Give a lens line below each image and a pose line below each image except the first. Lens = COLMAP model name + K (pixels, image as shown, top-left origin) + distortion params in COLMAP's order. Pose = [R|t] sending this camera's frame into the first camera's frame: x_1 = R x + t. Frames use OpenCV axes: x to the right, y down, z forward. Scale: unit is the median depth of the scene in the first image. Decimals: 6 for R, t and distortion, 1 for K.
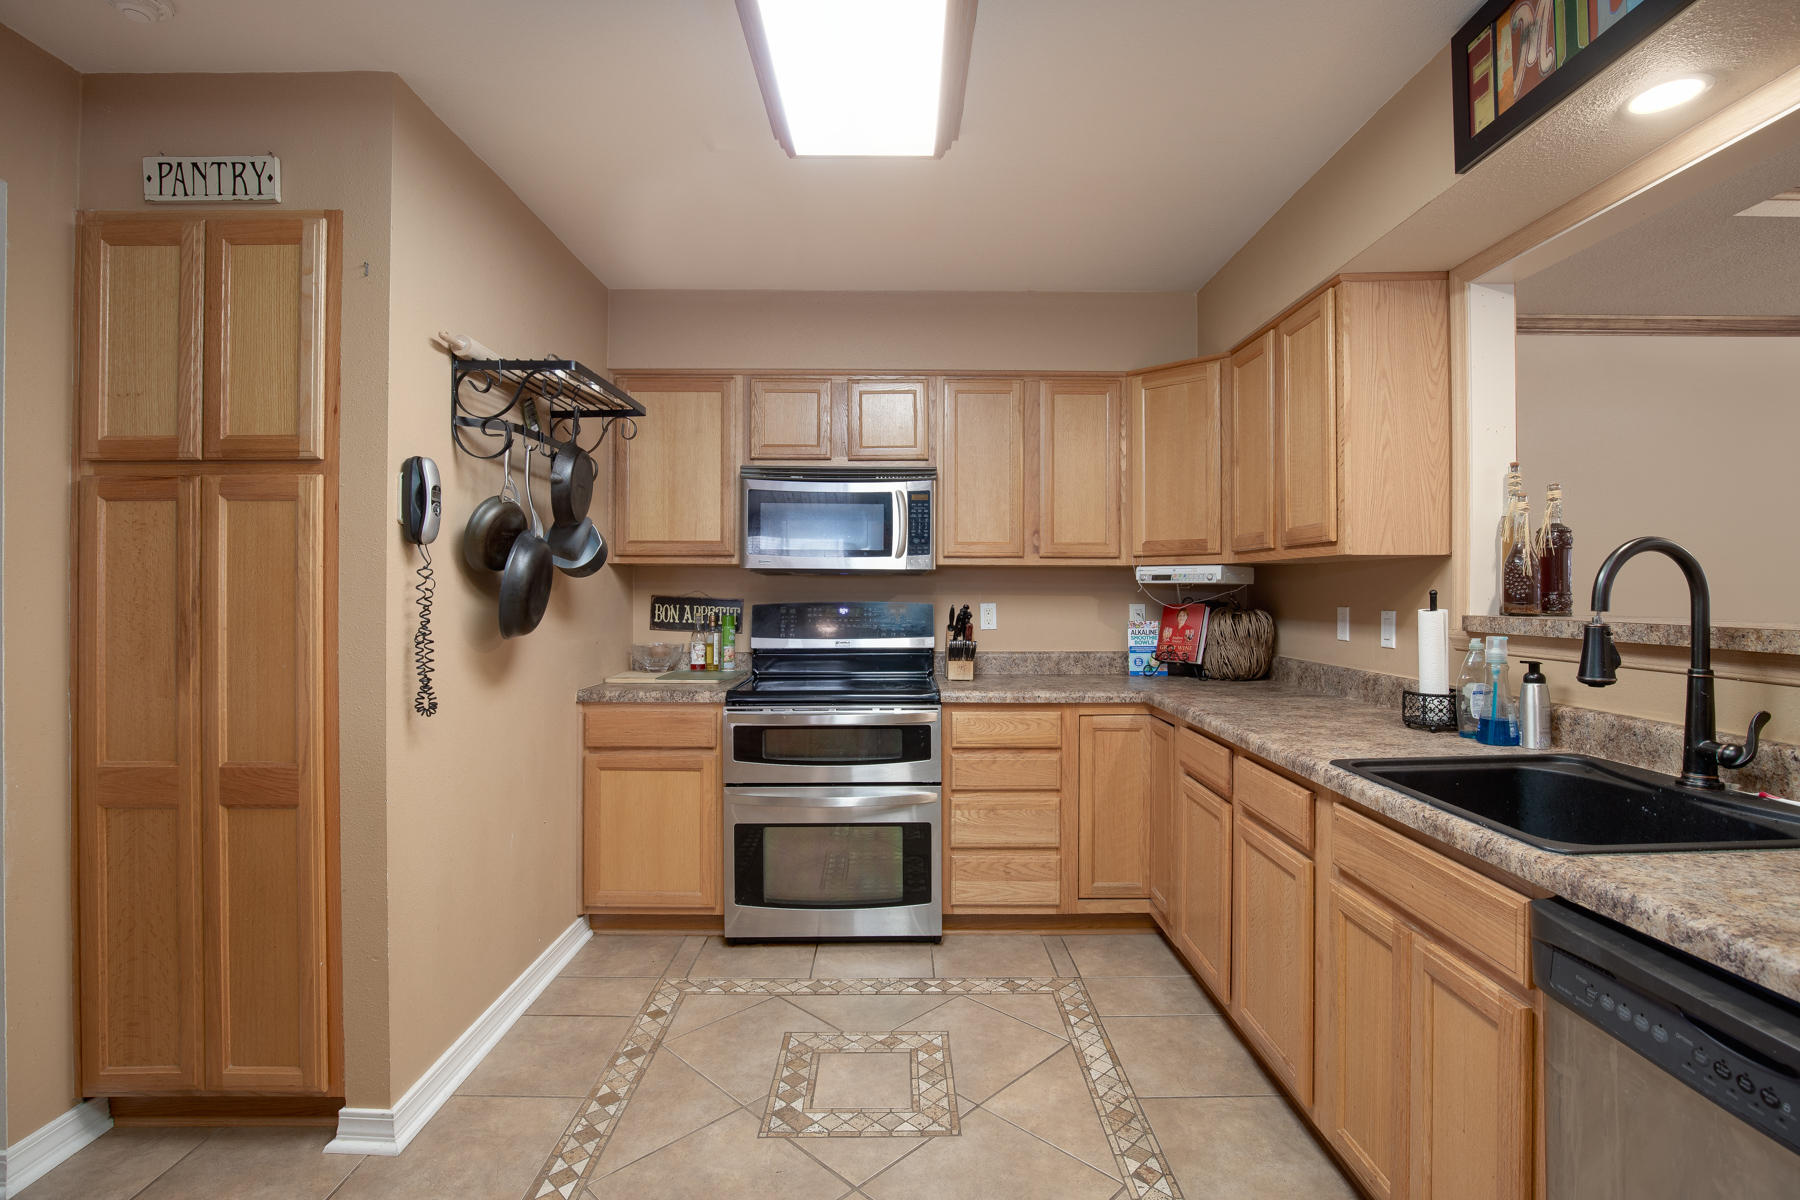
lens RADIAL K [[837.1, 0, 905.4], [0, 837.1, 590.1], [0, 0, 1]] dist [-0.021234, 0.001164]
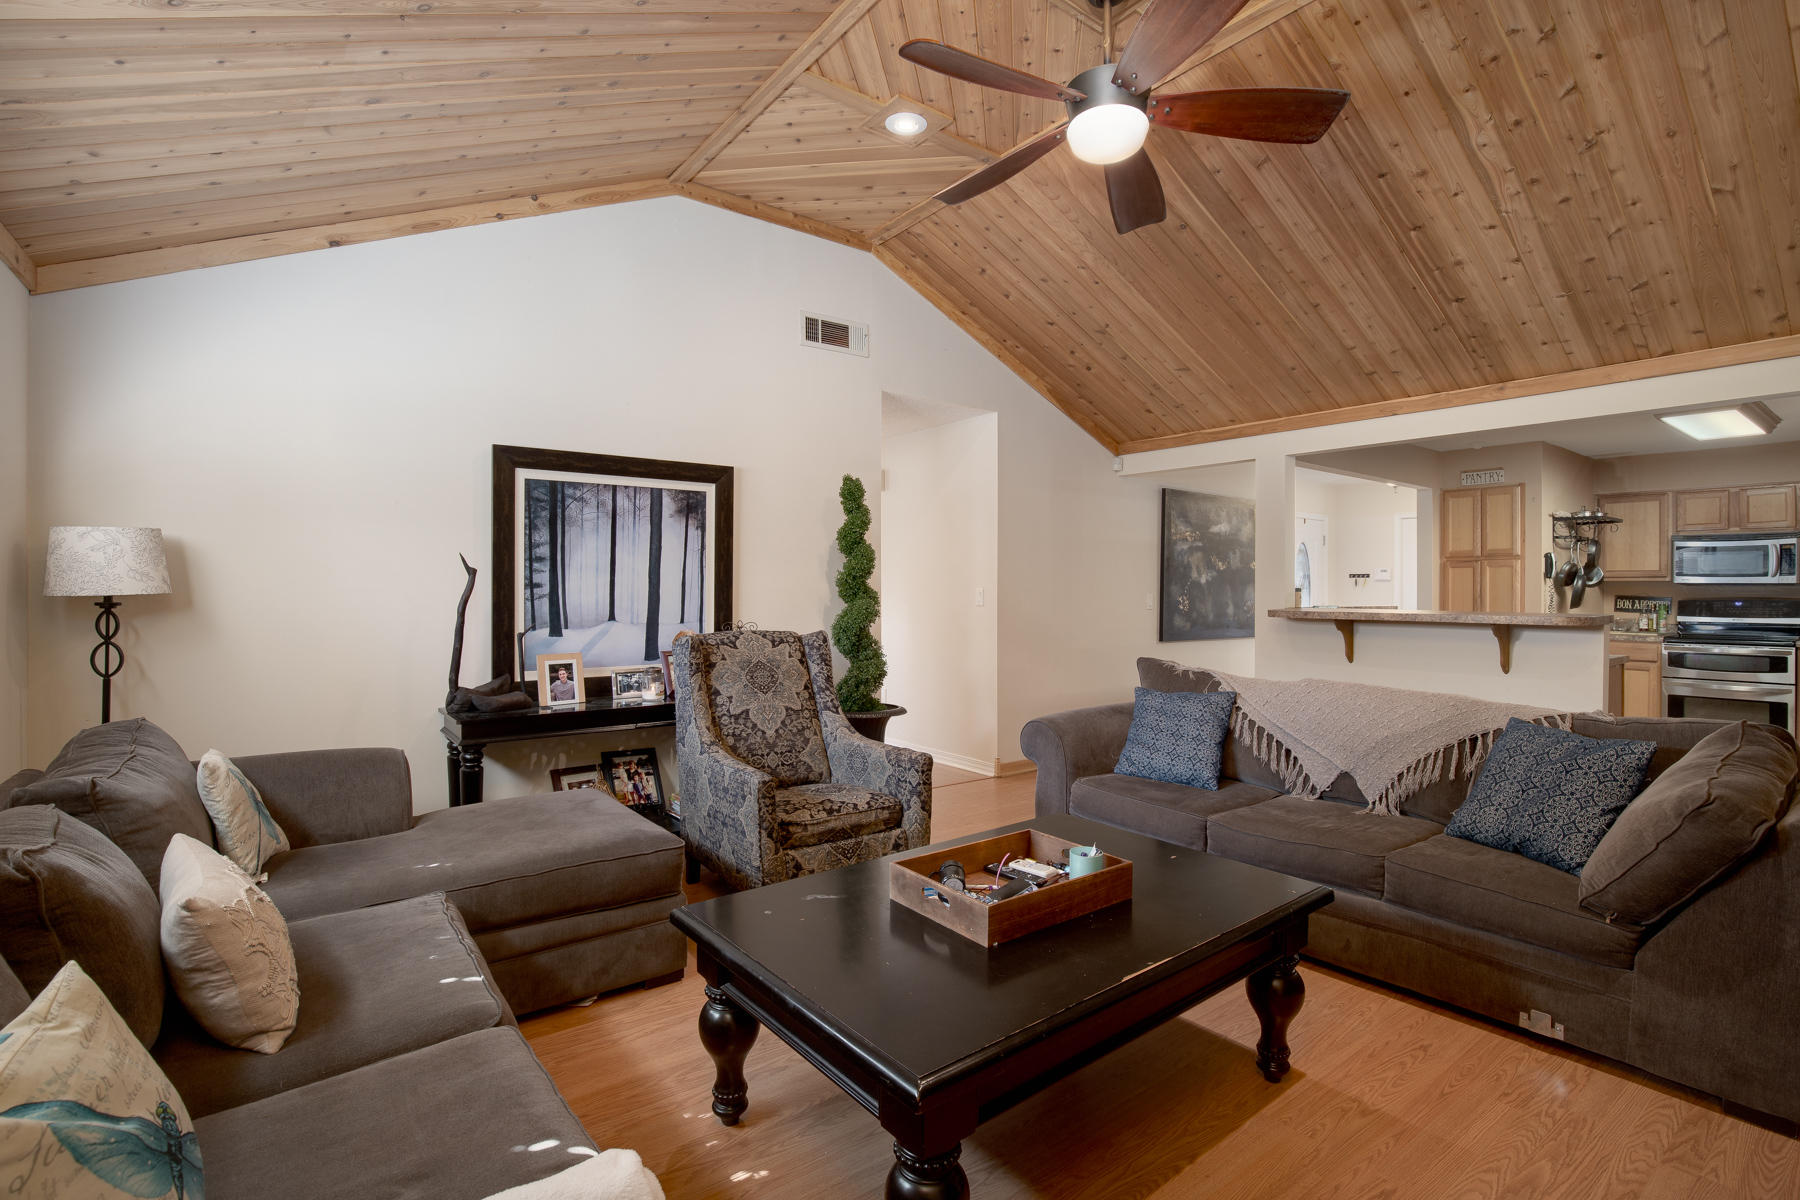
lens RADIAL K [[837.1, 0, 905.4], [0, 837.1, 590.1], [0, 0, 1]] dist [-0.021234, 0.001164]
pose [[0.602792, 0.001818, -0.797896, 0.422416], [-0.003186, 0.999995, -0.000128, -0.001119], [0.797892, 0.002619, 0.602795, -2.569132]]
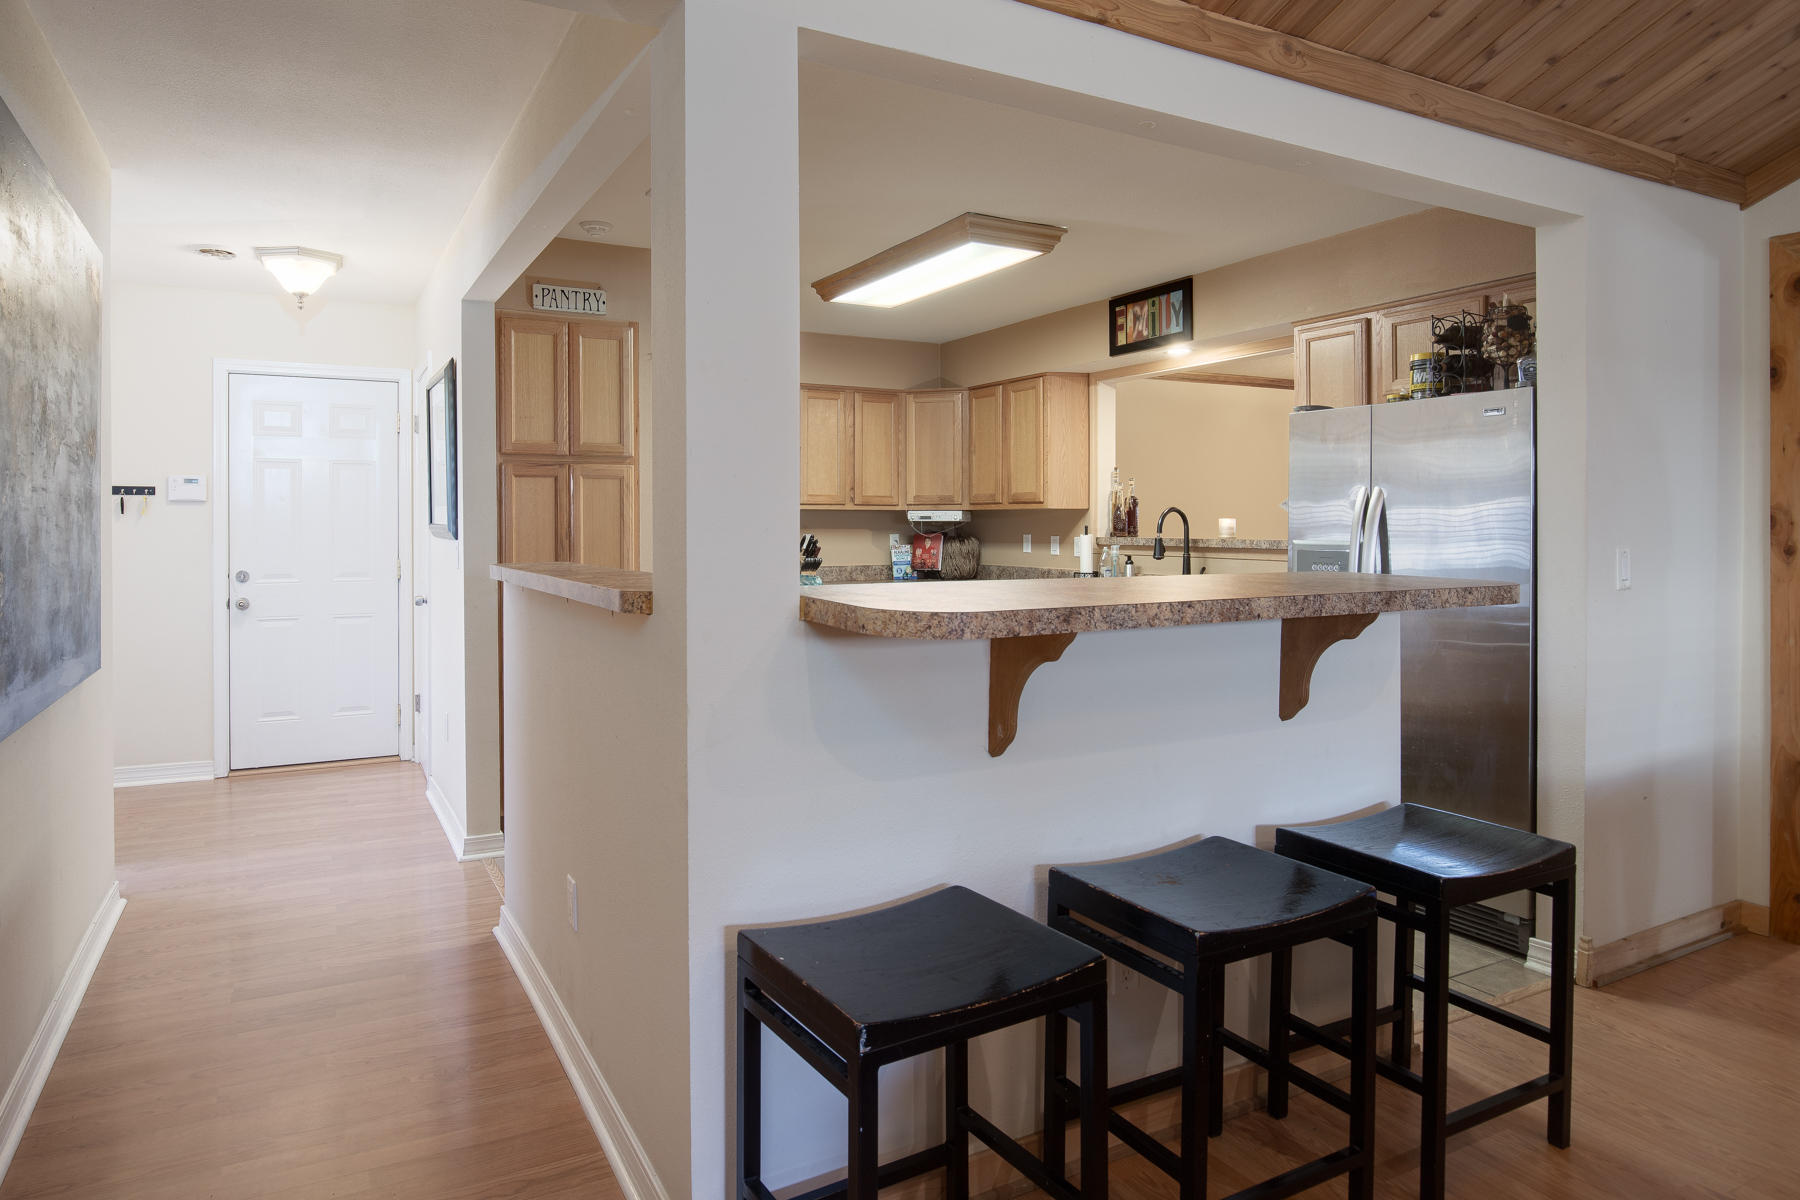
lens RADIAL K [[1022.9, 0, 800.7], [0, 1022.9, 525.9], [0, 0, 1]] dist [0.000054, 0.000429]
pose [[0.904114, -0.002148, 0.427287, -1.085932], [0.001134, 0.999996, 0.002627, -0.006395], [-0.427291, -0.001891, 0.904112, -1.009255]]
